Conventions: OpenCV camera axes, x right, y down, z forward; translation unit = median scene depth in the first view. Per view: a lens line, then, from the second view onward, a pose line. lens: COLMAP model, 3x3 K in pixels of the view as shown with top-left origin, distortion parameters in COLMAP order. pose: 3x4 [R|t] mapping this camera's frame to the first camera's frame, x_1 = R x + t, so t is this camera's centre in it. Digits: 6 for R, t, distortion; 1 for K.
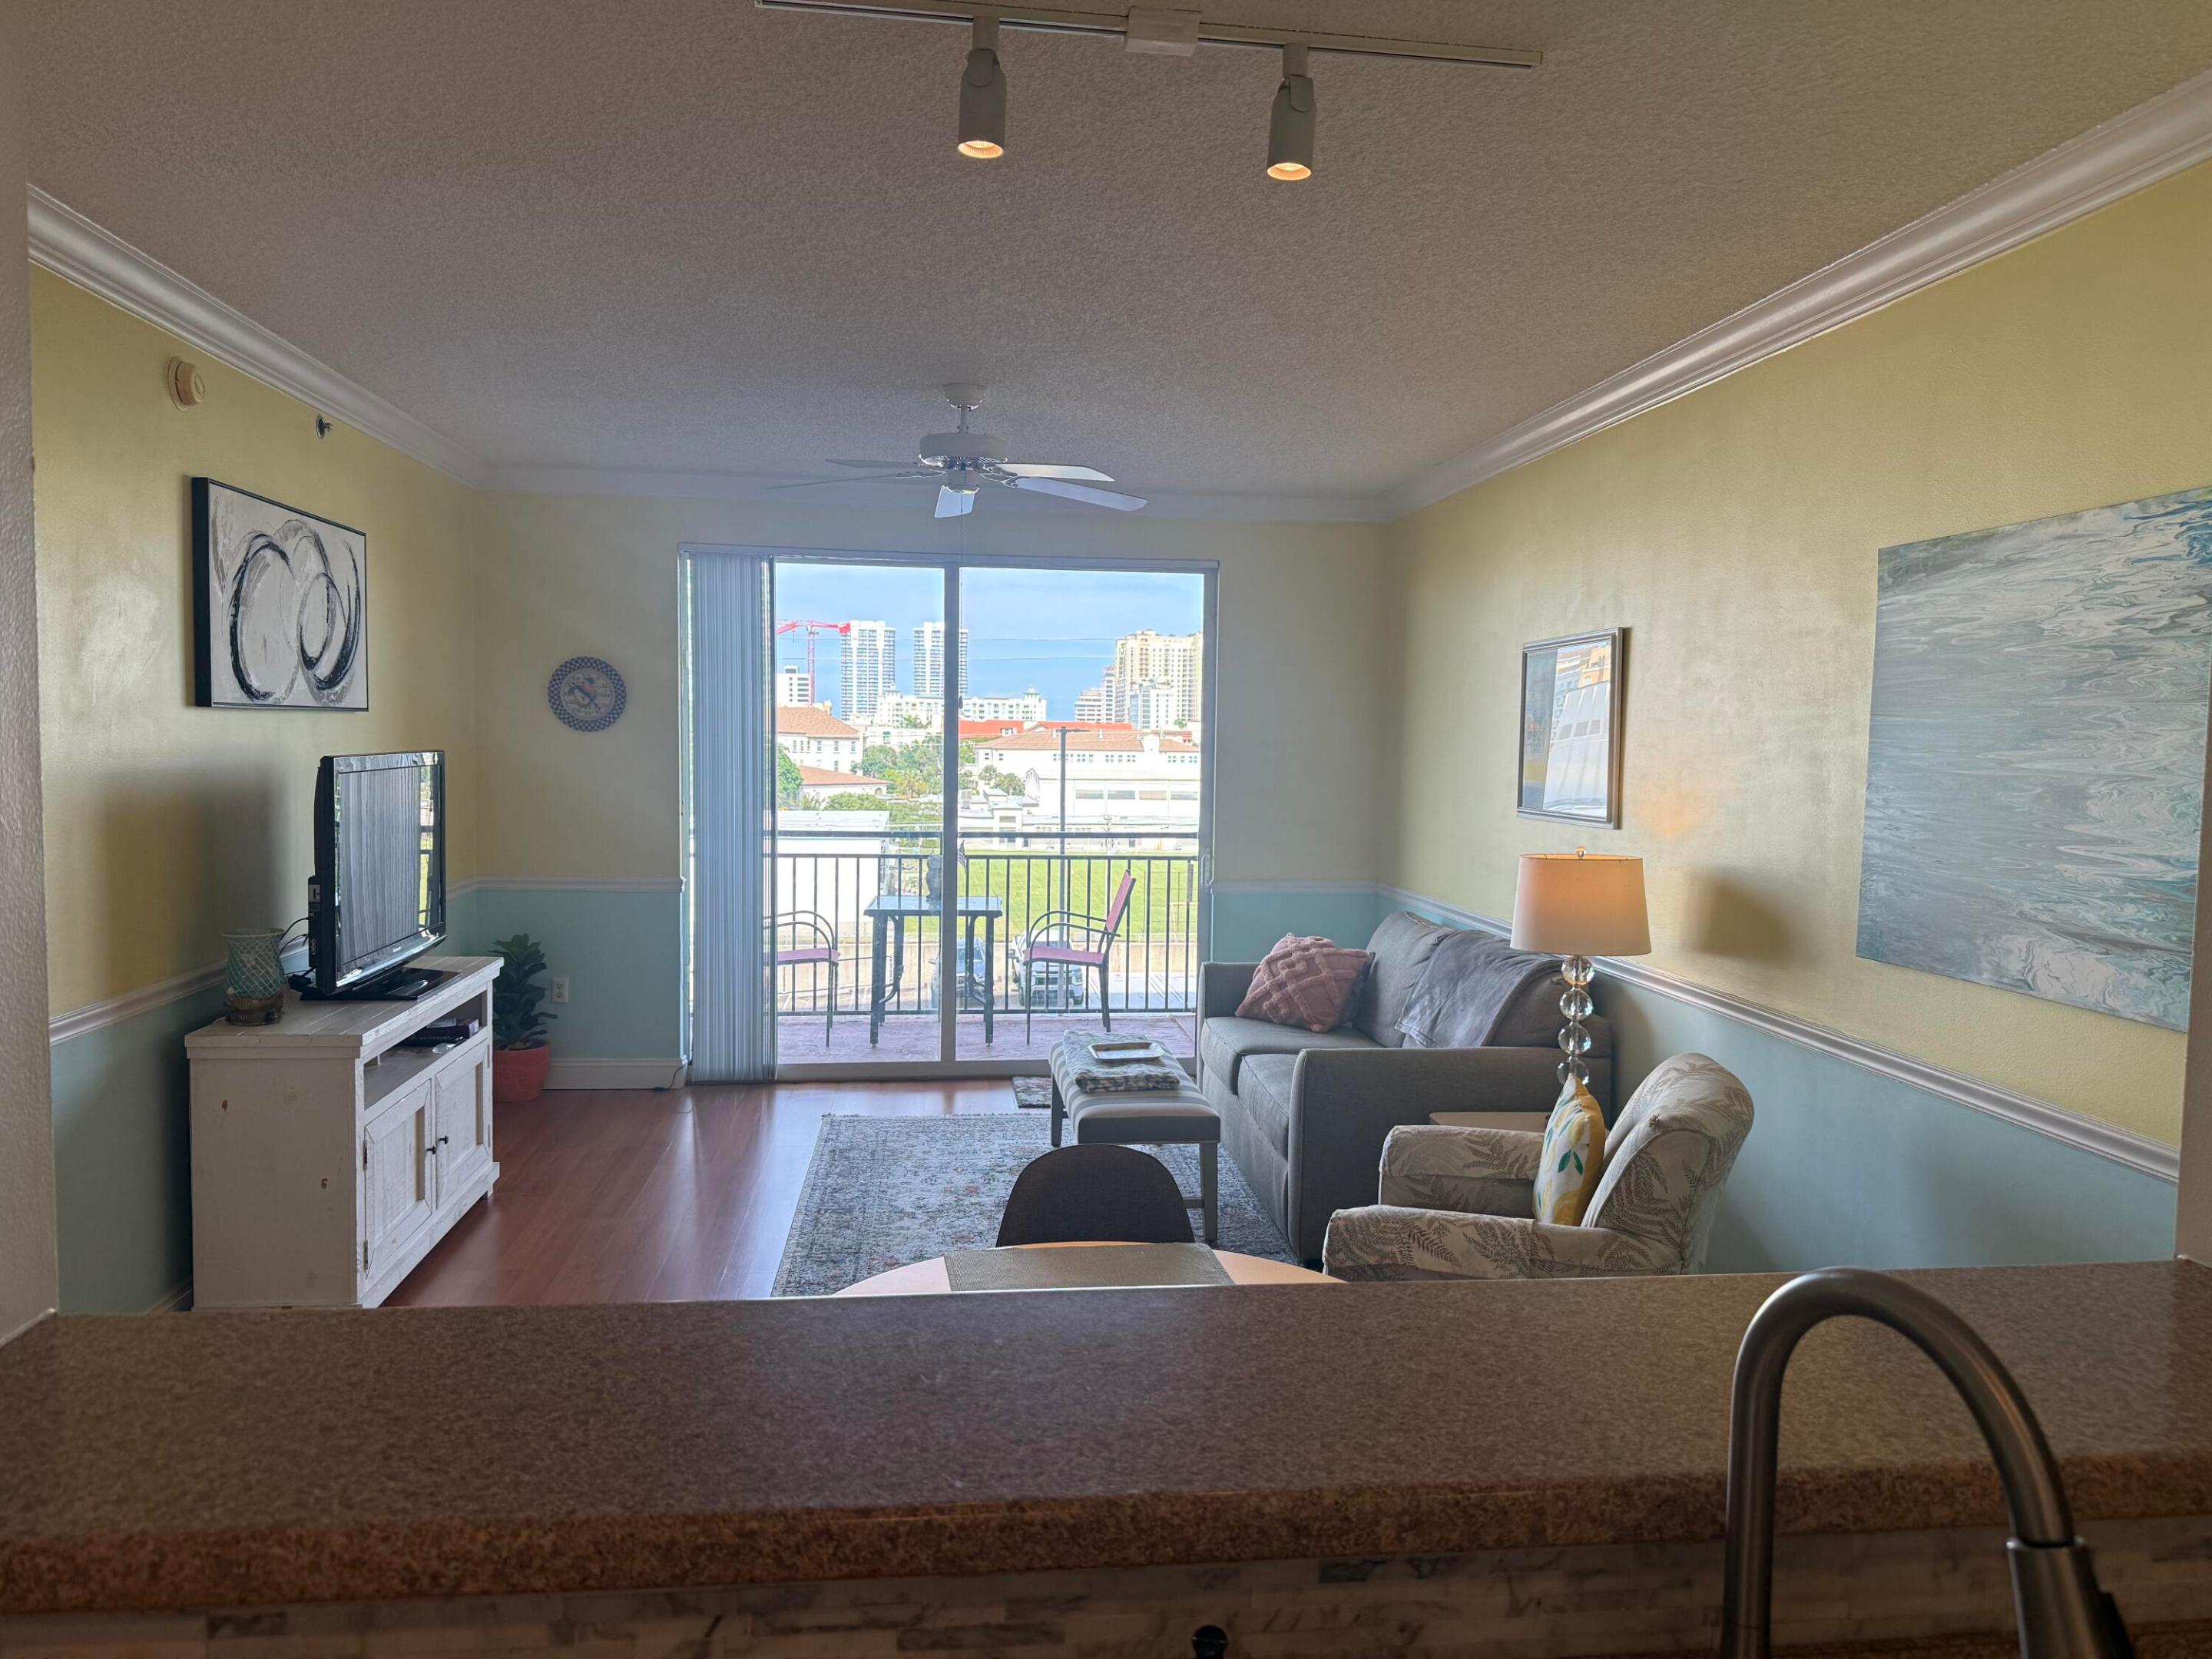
lens RADIAL K [[1562.5, 0, 1126.9], [0, 1562.5, 834.5], [0, 0, 1]] dist [0.043147, -0.059993]
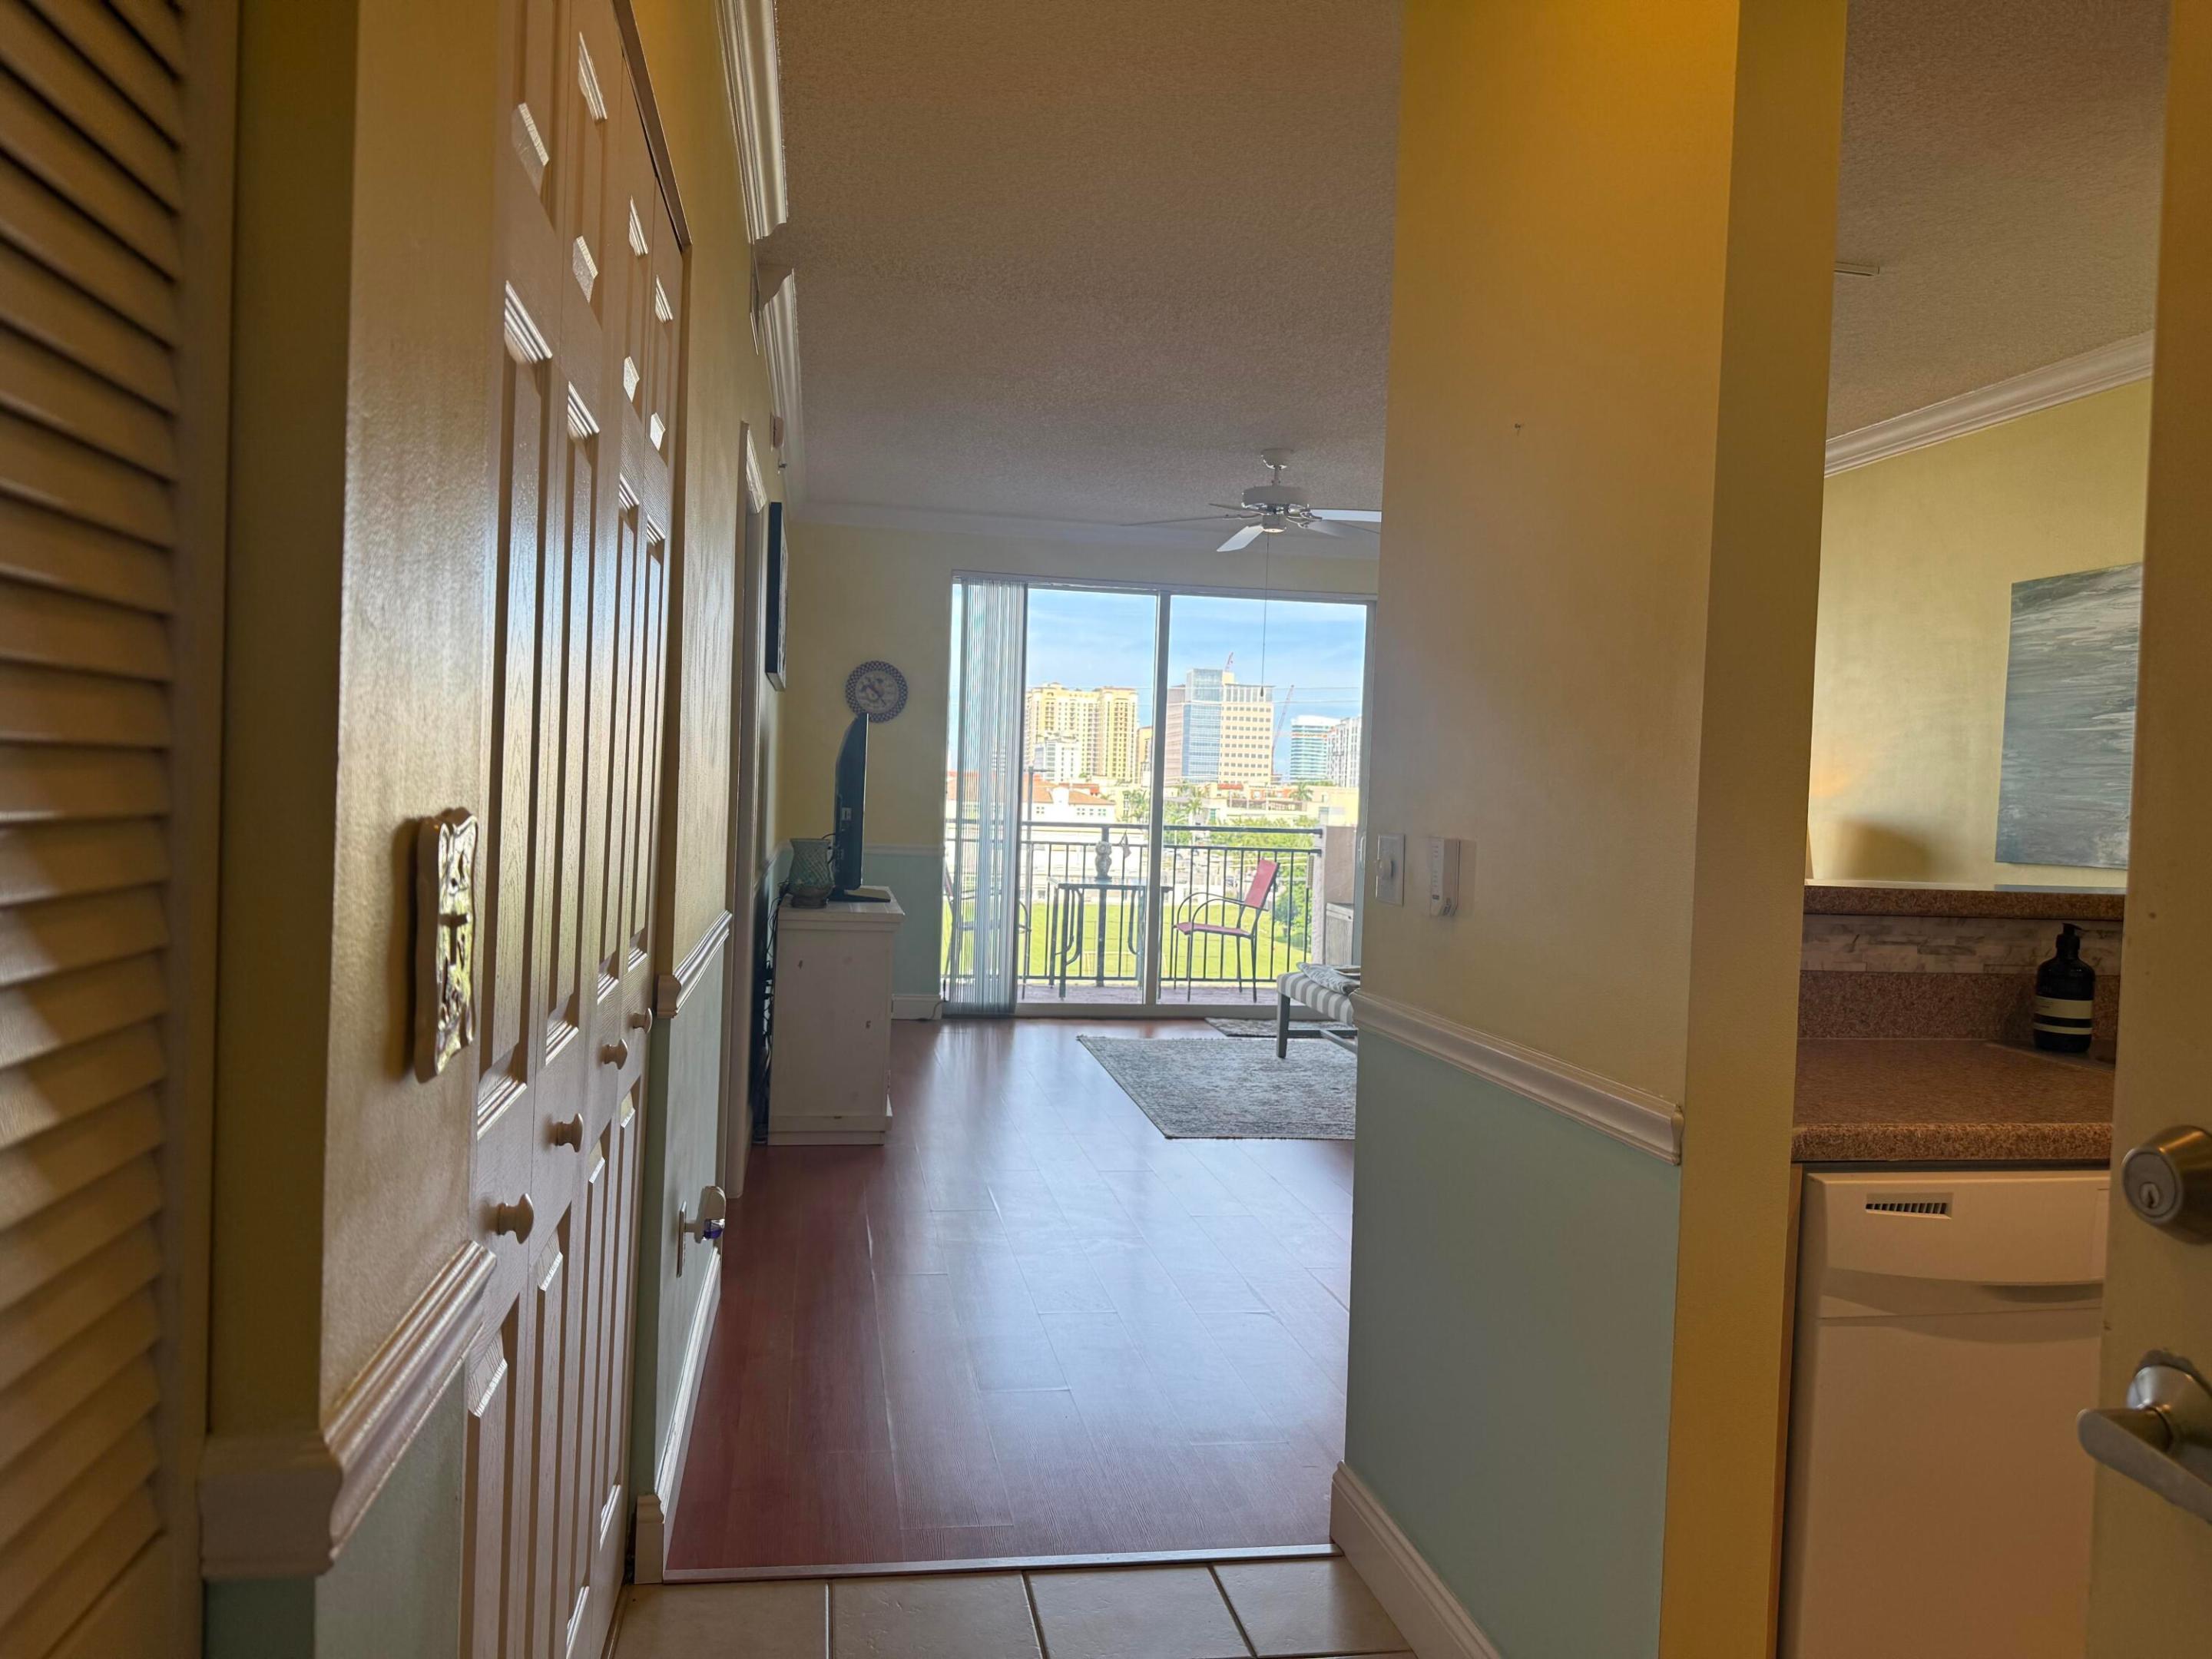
lens RADIAL K [[1562.5, 0, 1111.7], [0, 1562.5, 839.1], [0, 0, 1]] dist [0.043147, -0.059993]
pose [[0.998291, 0.017241, 0.055839, -0.388865], [-0.015453, 0.999358, -0.032311, 0.104299], [-0.056361, 0.031393, 0.997917, -0.364395]]
